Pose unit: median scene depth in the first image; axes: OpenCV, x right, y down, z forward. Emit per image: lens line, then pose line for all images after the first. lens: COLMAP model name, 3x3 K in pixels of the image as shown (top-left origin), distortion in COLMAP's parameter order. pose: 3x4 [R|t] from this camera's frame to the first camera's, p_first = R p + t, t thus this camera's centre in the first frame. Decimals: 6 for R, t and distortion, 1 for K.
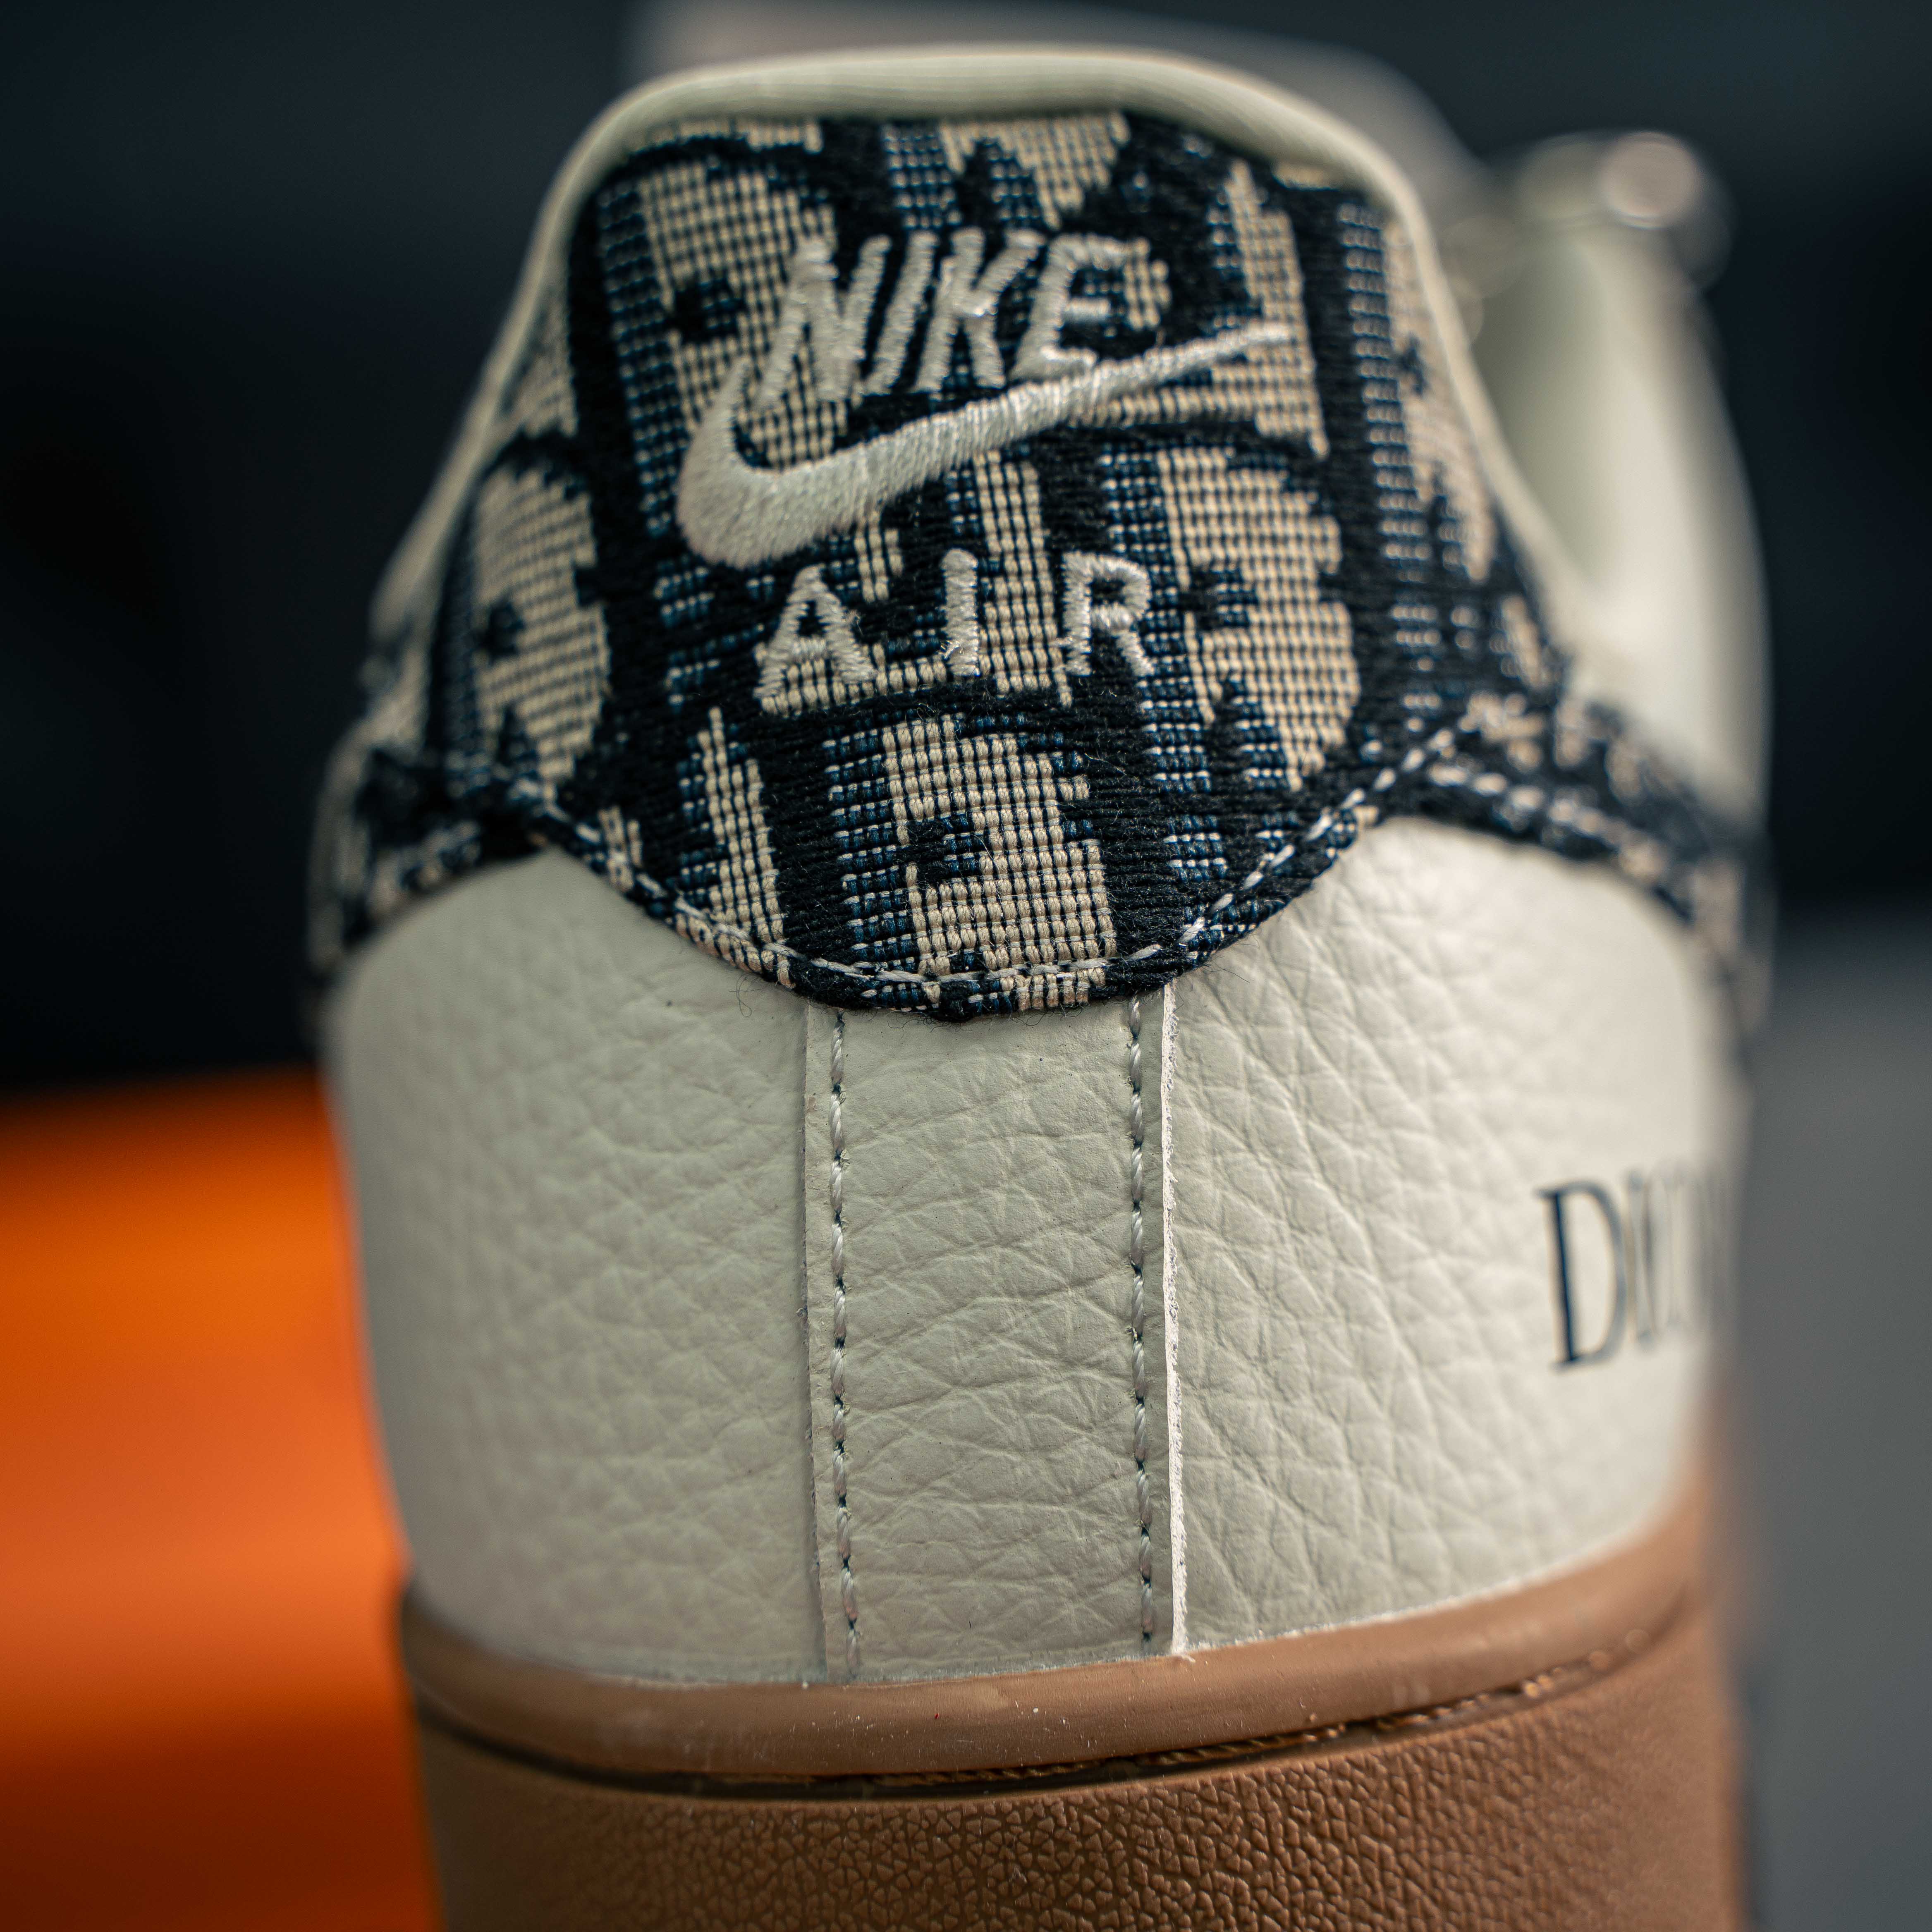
lens RADIAL K [[4119.7, 0, 966.0], [0, 4119.7, 967.8], [0, 0, 1]] dist [0.096981, 0.000000]
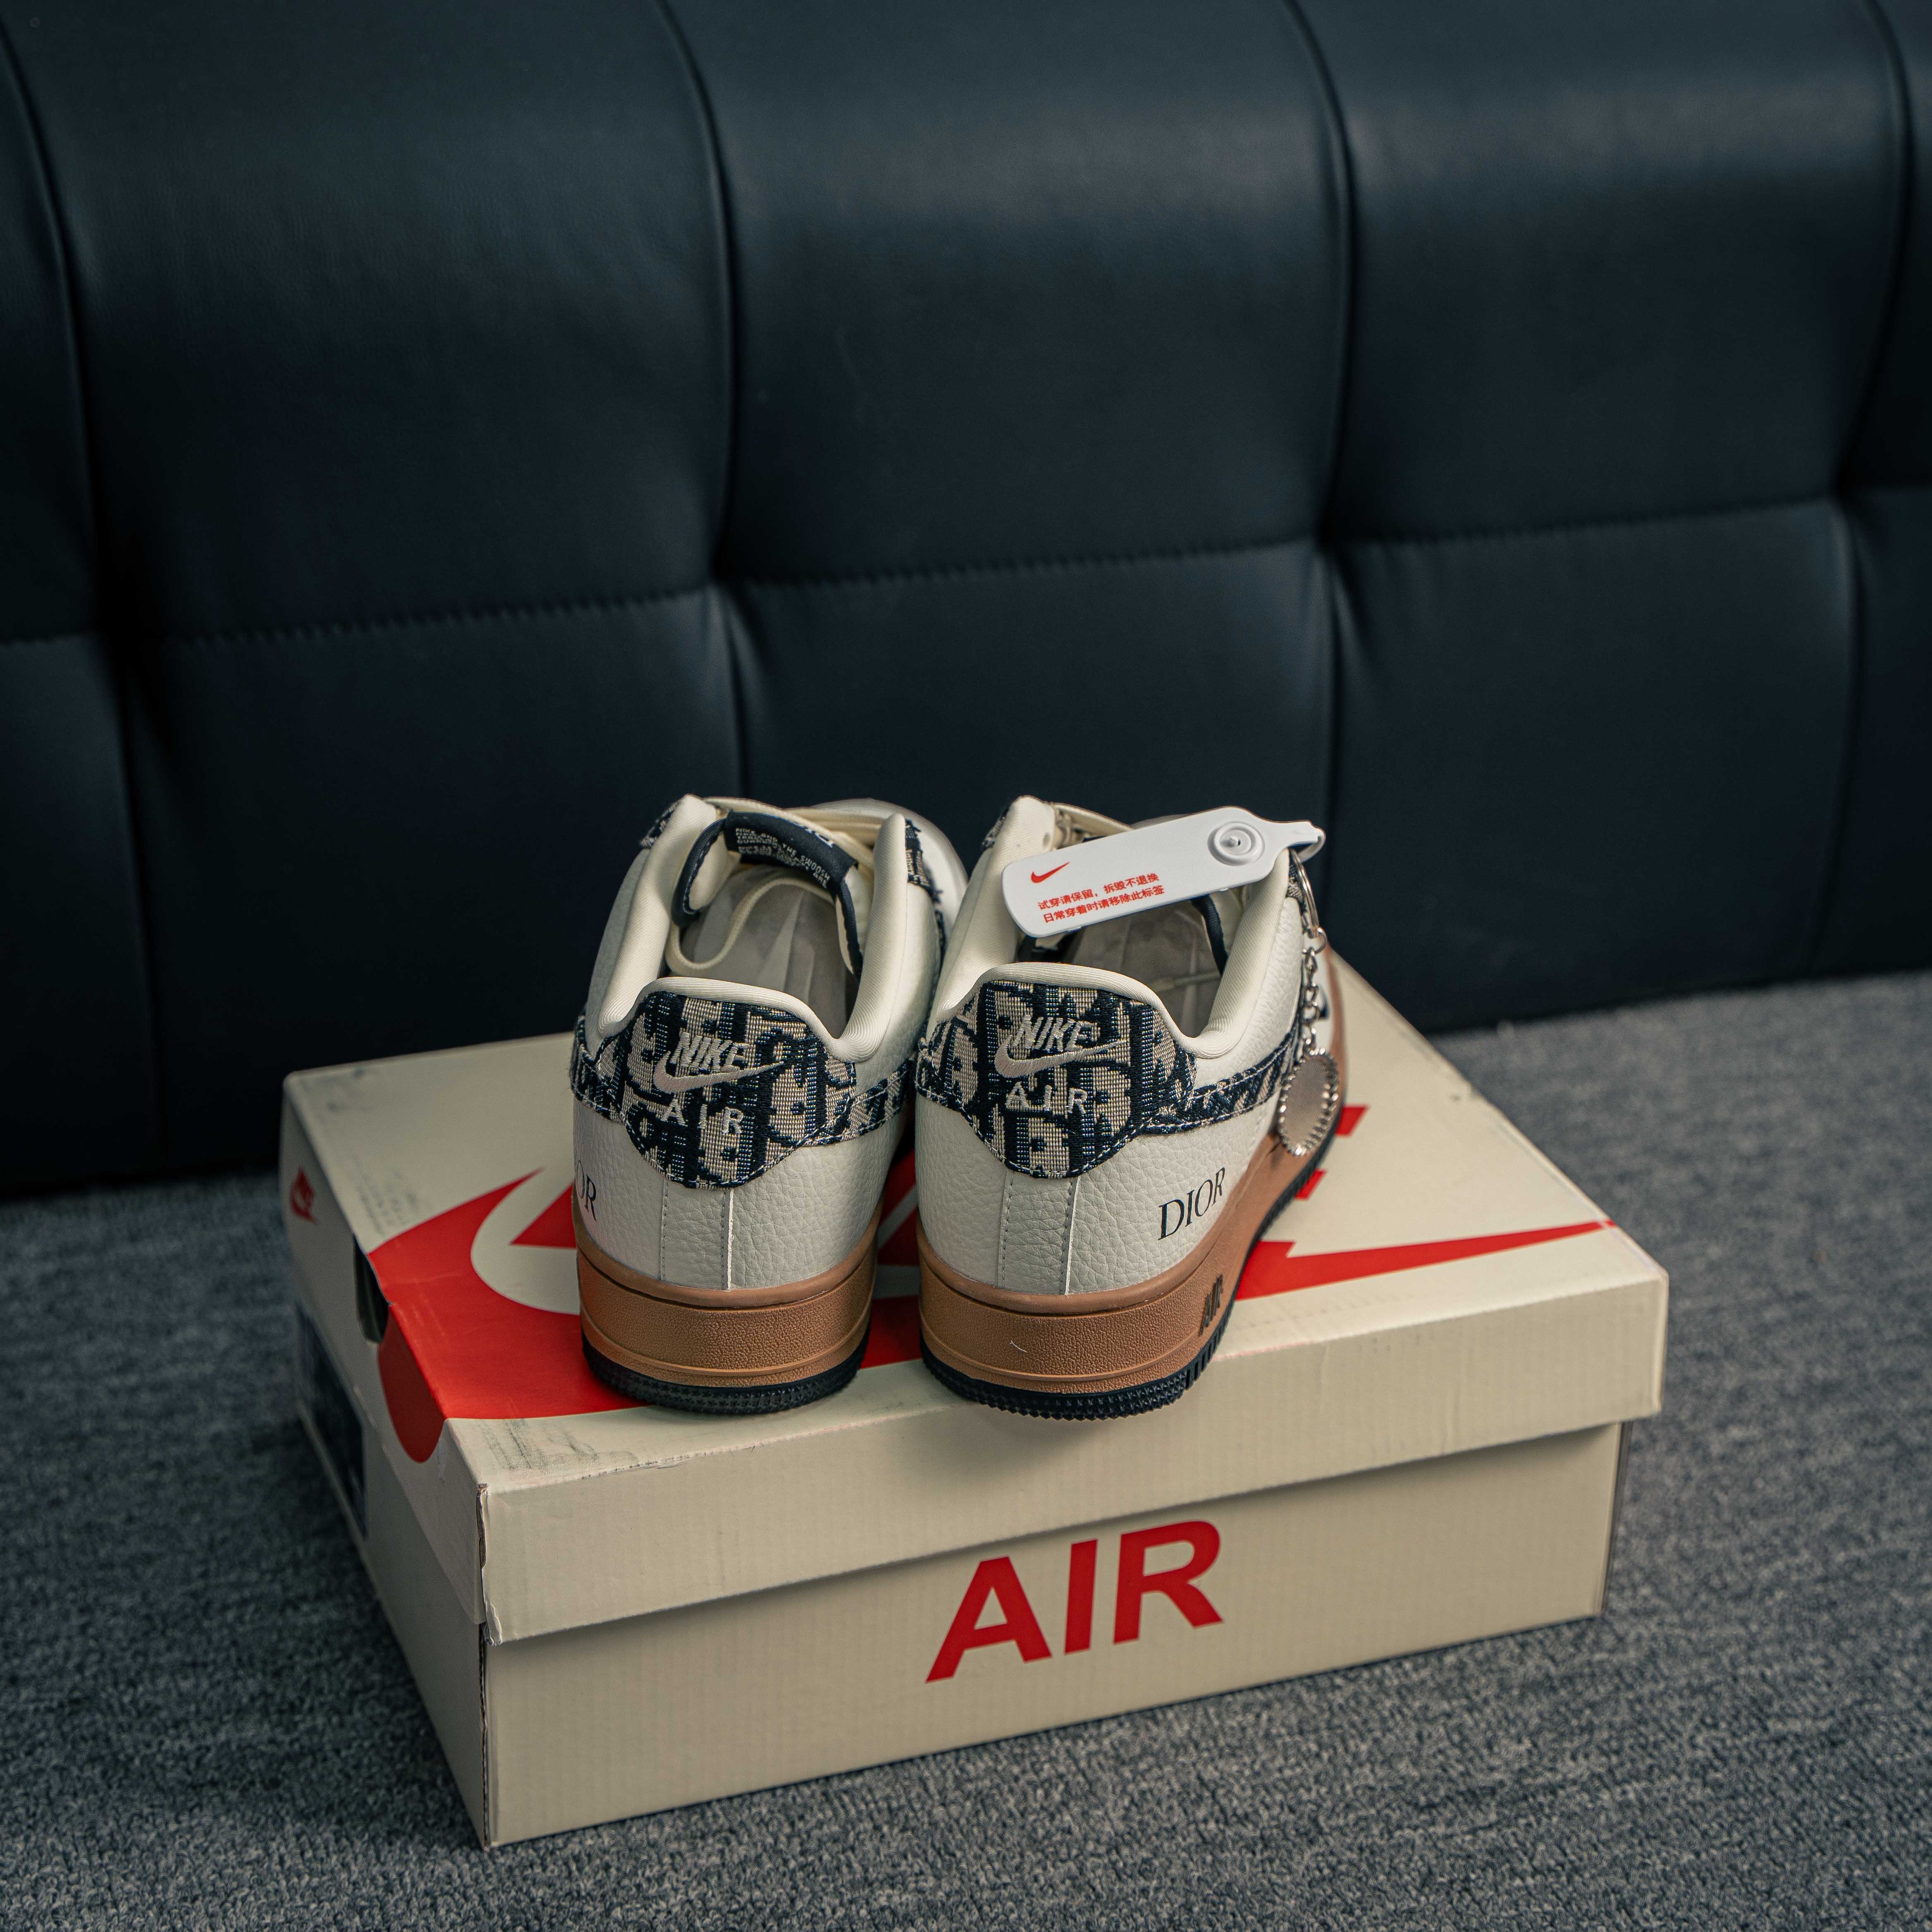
lens RADIAL K [[4119.7, 0, 959.3], [0, 4119.7, 960.8], [0, 0, 1]] dist [0.096981, 0.000000]
pose [[0.983526, 0.149800, -0.101172, 0.363583], [-0.098591, 0.913651, 0.394362, -2.136583], [0.151511, -0.377891, 0.913369, -3.399381]]
